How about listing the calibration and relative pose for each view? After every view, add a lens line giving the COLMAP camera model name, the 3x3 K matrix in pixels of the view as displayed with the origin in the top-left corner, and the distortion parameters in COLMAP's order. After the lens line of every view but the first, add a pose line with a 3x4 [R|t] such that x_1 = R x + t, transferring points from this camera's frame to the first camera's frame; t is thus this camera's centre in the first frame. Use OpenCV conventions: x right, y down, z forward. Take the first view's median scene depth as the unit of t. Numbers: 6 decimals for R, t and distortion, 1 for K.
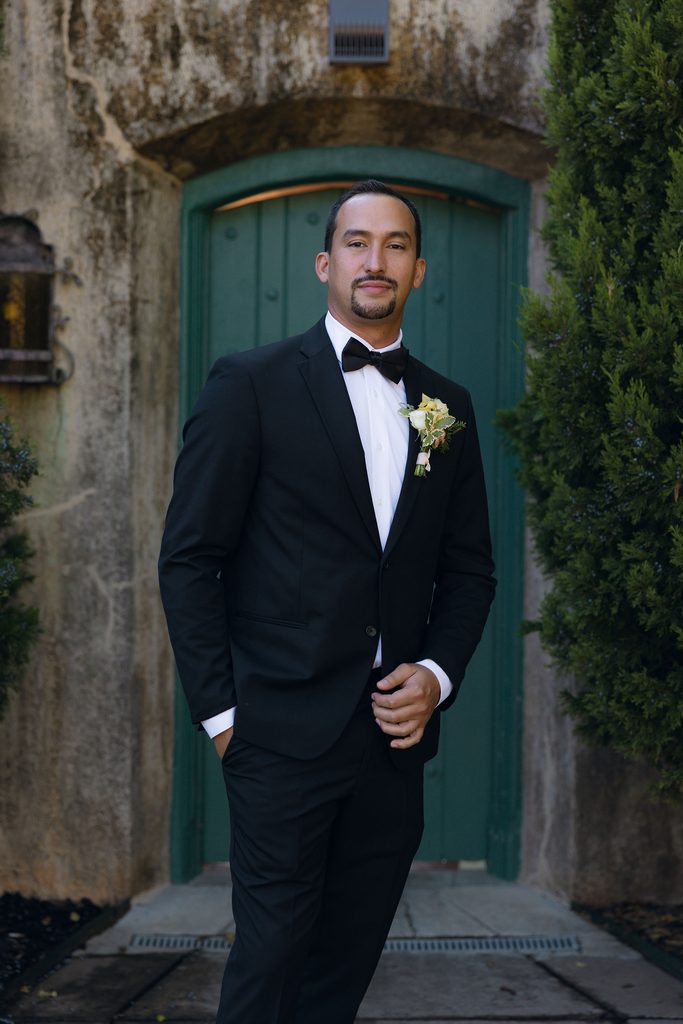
lens RADIAL K [[1888.3, 0, 341.5], [0, 1888.3, 512.0], [0, 0, 1]] dist [0.011382, -0.006707]
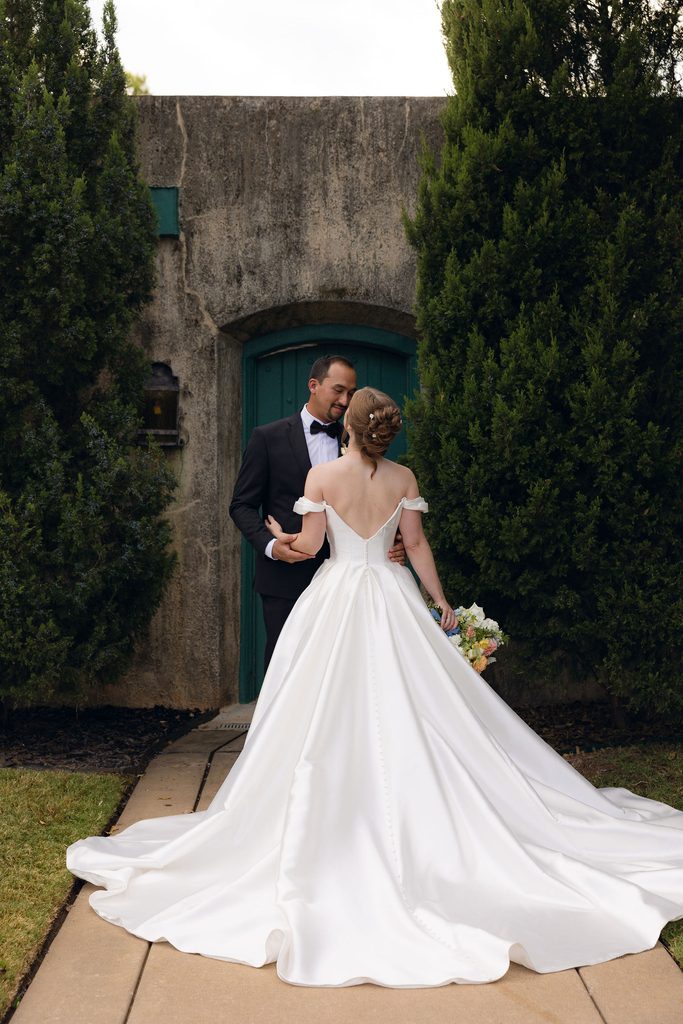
lens RADIAL K [[1888.3, 0, 341.5], [0, 1888.3, 512.0], [0, 0, 1]] dist [0.011382, -0.006707]
pose [[0.999708, -0.010970, -0.021534, 0.059420], [0.009955, 0.998859, -0.046702, 0.094260], [0.022022, 0.046474, 0.998677, -0.964760]]
